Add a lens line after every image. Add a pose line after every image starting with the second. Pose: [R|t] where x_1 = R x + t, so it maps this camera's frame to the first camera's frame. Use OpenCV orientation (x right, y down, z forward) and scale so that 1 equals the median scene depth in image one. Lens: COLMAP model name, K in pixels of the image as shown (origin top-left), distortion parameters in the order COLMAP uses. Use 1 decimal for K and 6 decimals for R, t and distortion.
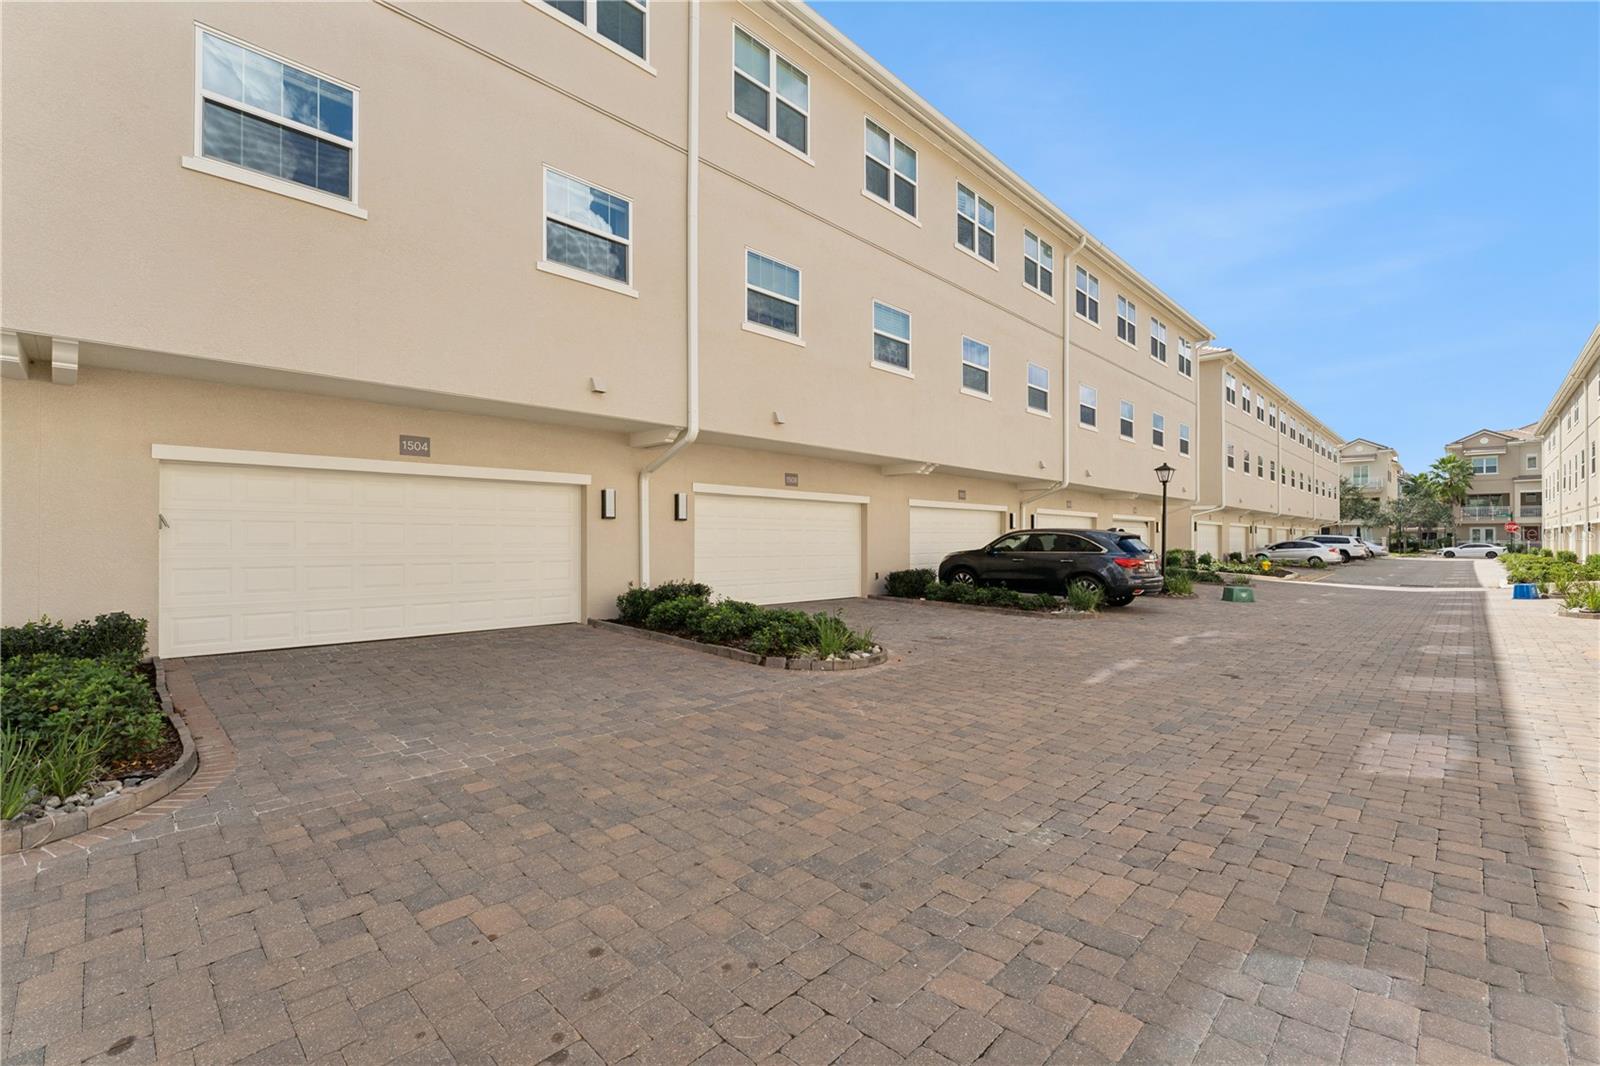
lens RADIAL K [[705.2, 0, 807.7], [0, 705.2, 536.3], [0, 0, 1]] dist [0.000093, 0.001534]
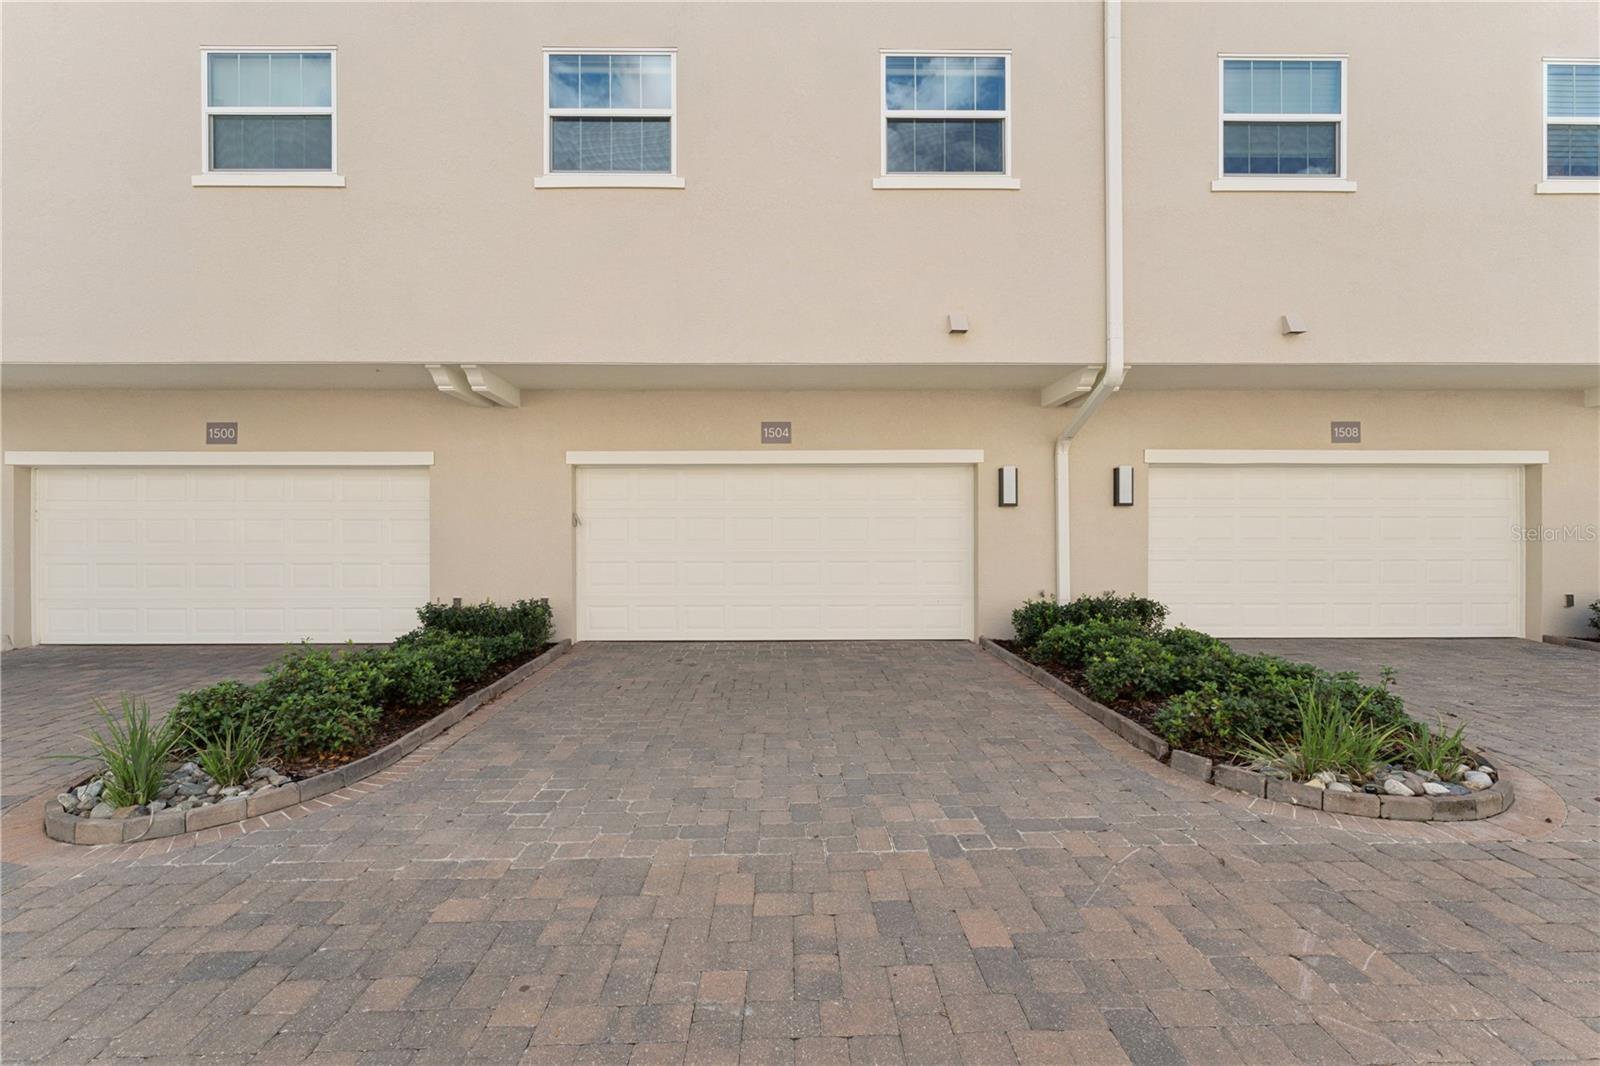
lens RADIAL K [[705.2, 0, 790.1], [0, 705.2, 539.2], [0, 0, 1]] dist [0.000093, 0.001534]
pose [[0.706049, -0.002596, -0.708158, 0.099867], [0.007556, 0.999964, 0.003869, 0.006515], [0.708122, -0.008082, 0.706044, 0.361618]]
